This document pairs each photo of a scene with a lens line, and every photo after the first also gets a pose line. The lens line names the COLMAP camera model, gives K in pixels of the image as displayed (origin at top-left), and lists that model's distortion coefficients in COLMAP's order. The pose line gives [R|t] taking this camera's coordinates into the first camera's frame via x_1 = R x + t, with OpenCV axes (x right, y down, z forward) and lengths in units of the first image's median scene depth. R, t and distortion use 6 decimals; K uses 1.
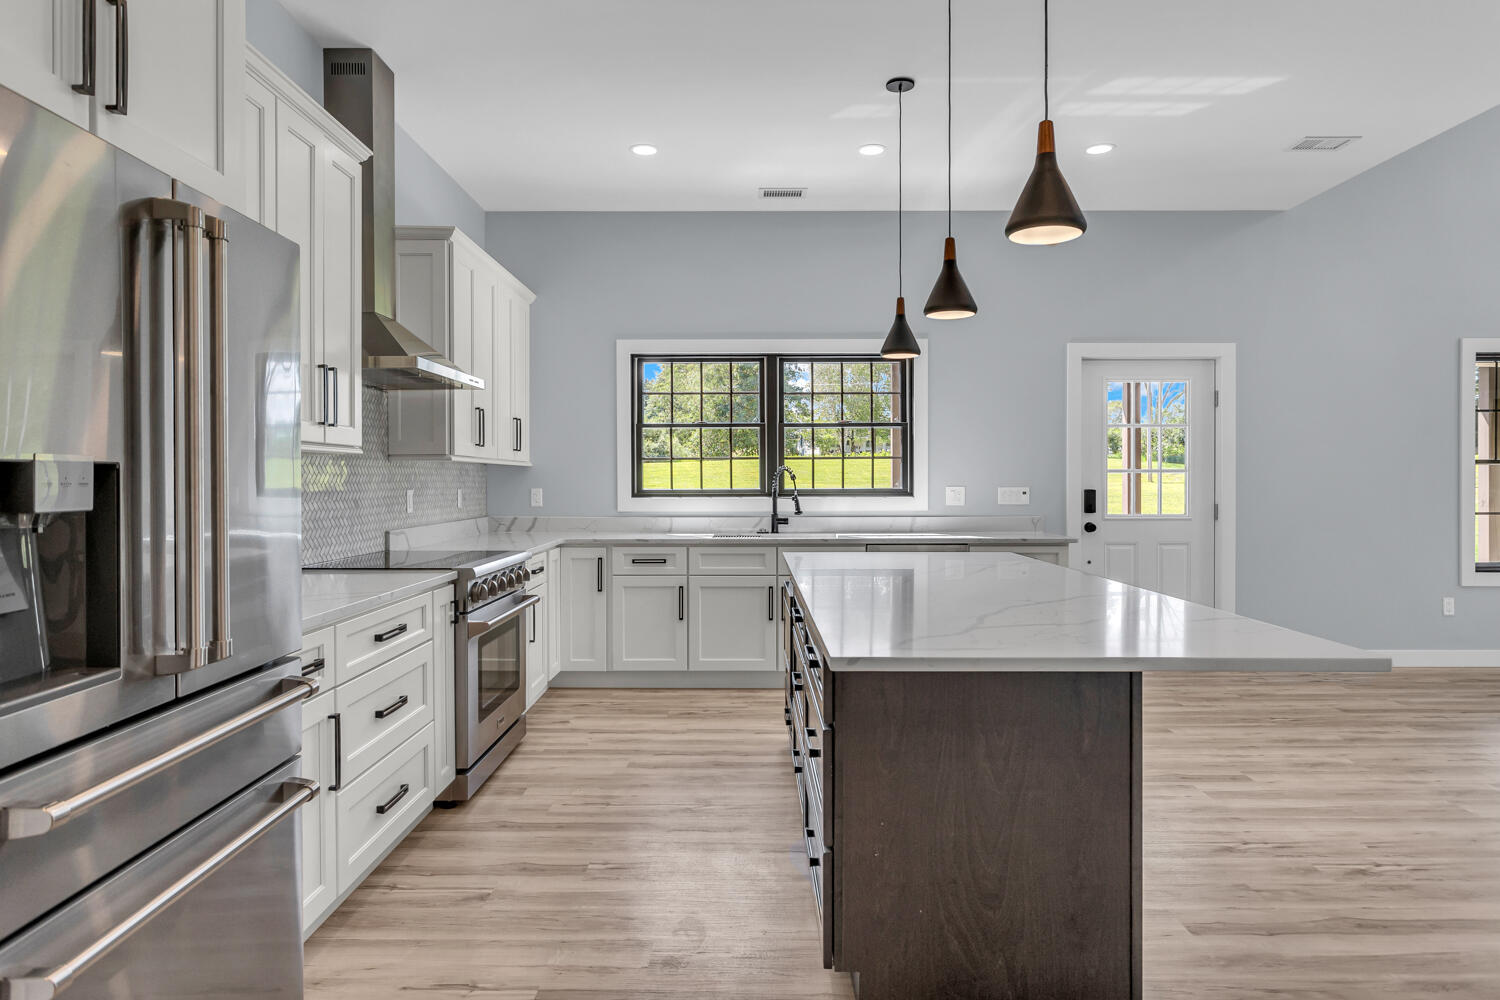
lens RADIAL K [[939.2, 0, 751.0], [0, 939.2, 488.7], [0, 0, 1]] dist [0.000059, 0.001764]
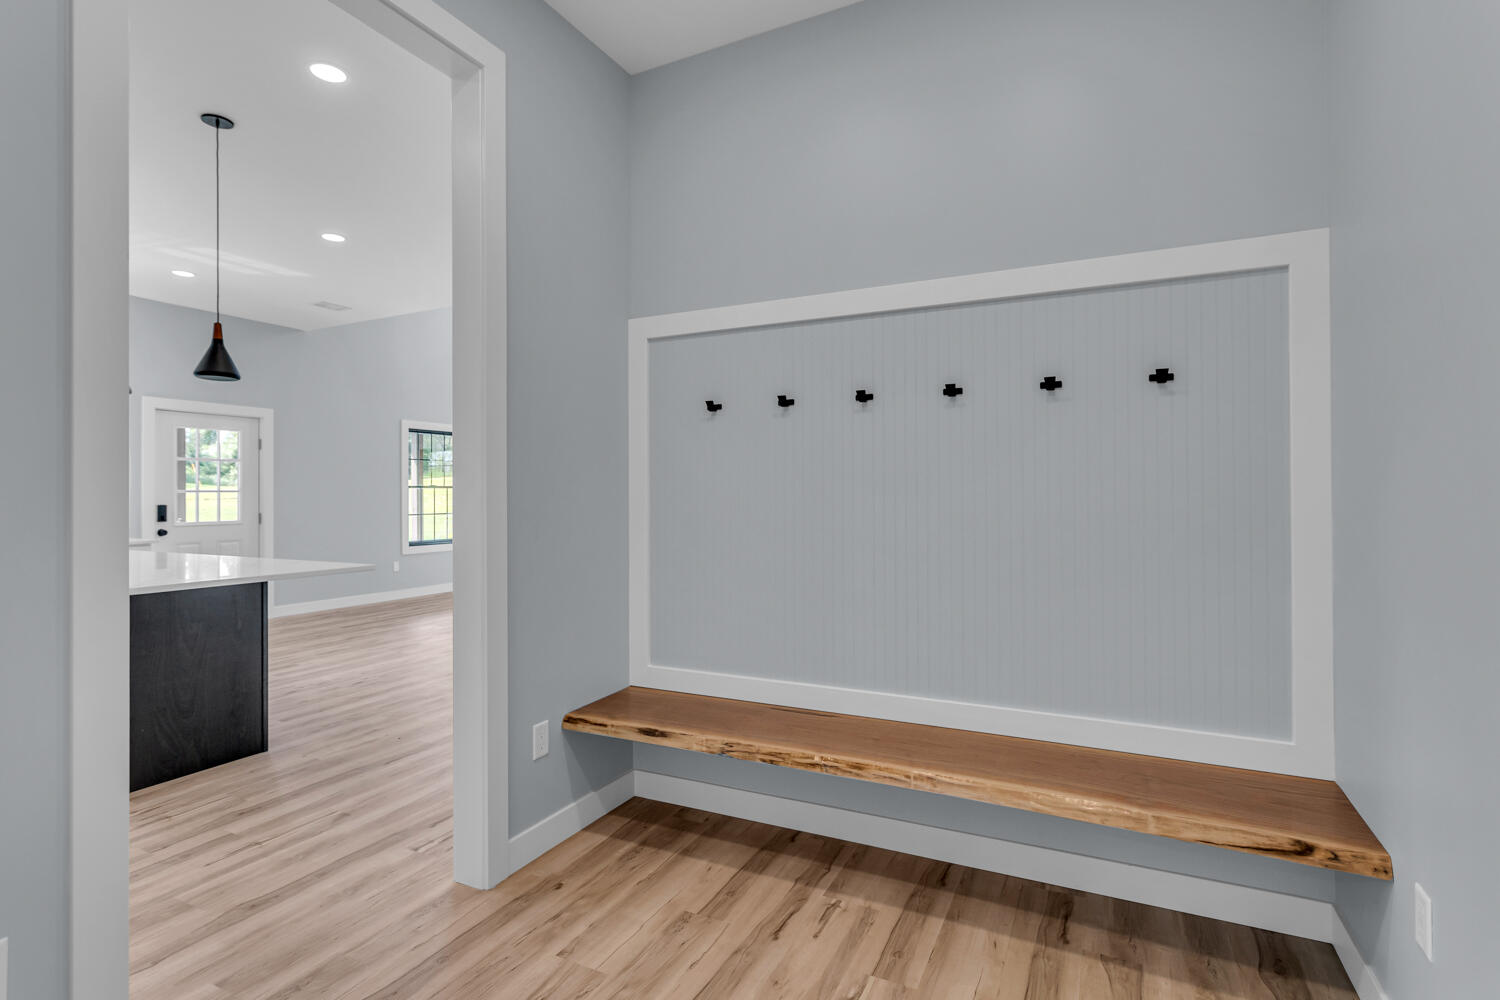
lens RADIAL K [[714.2, 0, 740.4], [0, 714.2, 488.3], [0, 0, 1]] dist [0.000972, 0.000214]
pose [[0.465631, 0.005933, 0.884959, -0.188947], [0.012375, 0.999836, -0.013215, 0.001129], [-0.884893, 0.017105, 0.465481, -0.258334]]
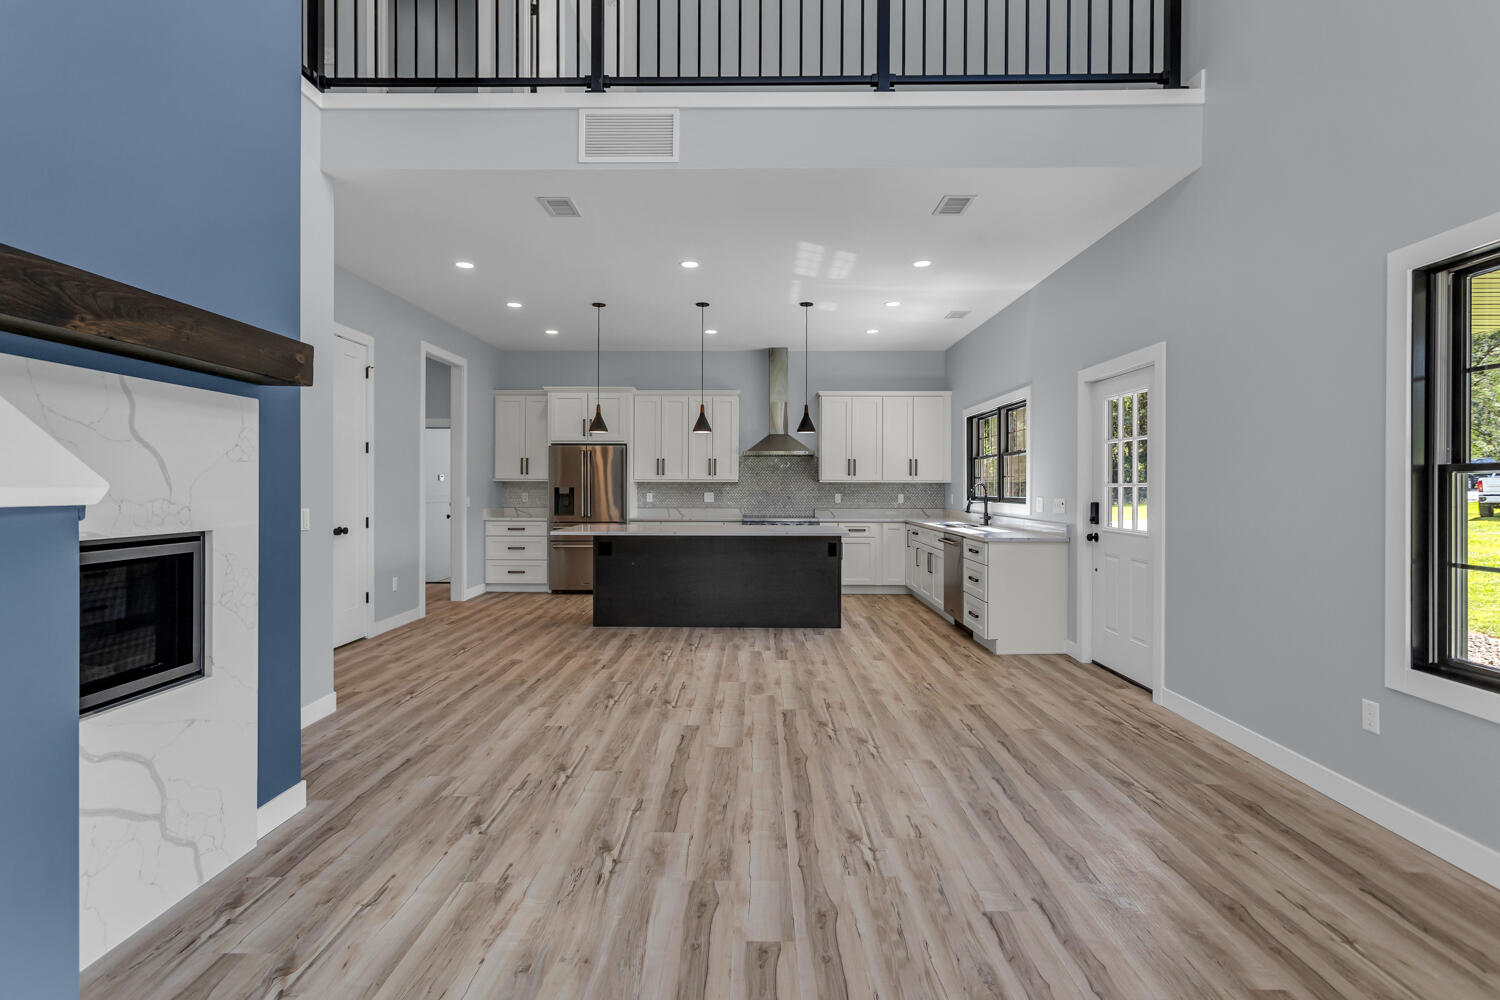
lens RADIAL K [[714.2, 0, 740.4], [0, 714.2, 488.3], [0, 0, 1]] dist [0.000972, 0.000214]
pose [[-0.017620, 0.005391, -0.999830, 1.334474], [-0.006910, 0.999961, 0.005514, -0.018623], [0.999821, 0.007006, -0.017582, 0.686249]]
